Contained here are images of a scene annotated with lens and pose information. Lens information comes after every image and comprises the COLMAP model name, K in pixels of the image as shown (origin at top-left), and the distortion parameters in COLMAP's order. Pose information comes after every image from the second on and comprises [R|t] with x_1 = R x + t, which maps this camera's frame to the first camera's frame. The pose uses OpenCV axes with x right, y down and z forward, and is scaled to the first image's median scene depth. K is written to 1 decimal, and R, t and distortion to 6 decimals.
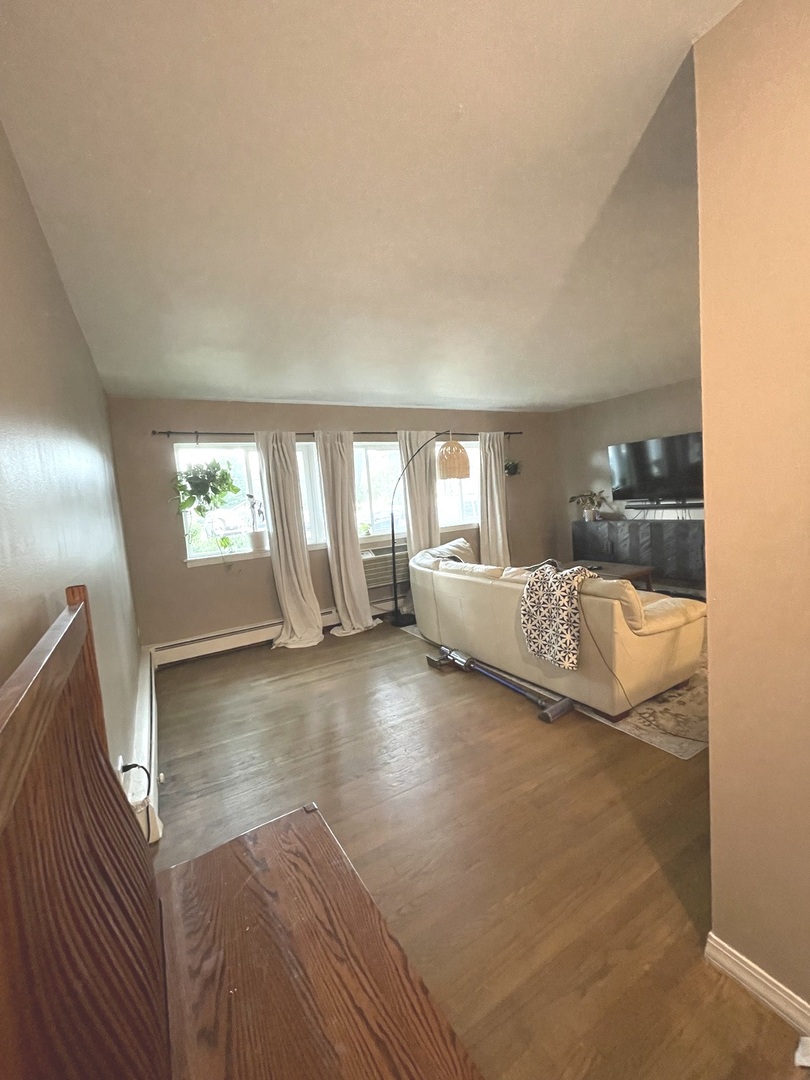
lens RADIAL K [[426.0, 0, 403.9], [0, 426.0, 533.3], [0, 0, 1]] dist [0.001569, 0.000059]
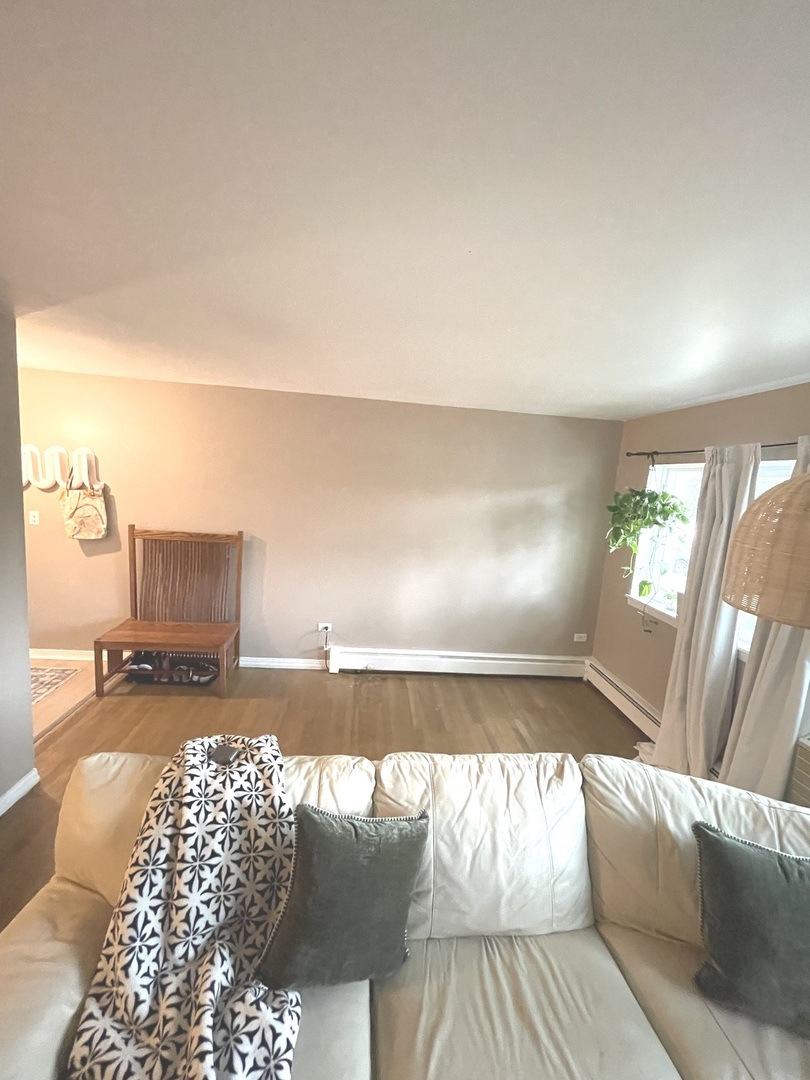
lens RADIAL K [[426.0, 0, 403.9], [0, 426.0, 533.3], [0, 0, 1]] dist [0.001569, 0.000059]
pose [[-0.460042, 0.156487, -0.873999, 0.440138], [-0.111622, 0.966344, 0.231775, -0.205360], [0.880853, 0.204184, -0.427091, 0.890754]]
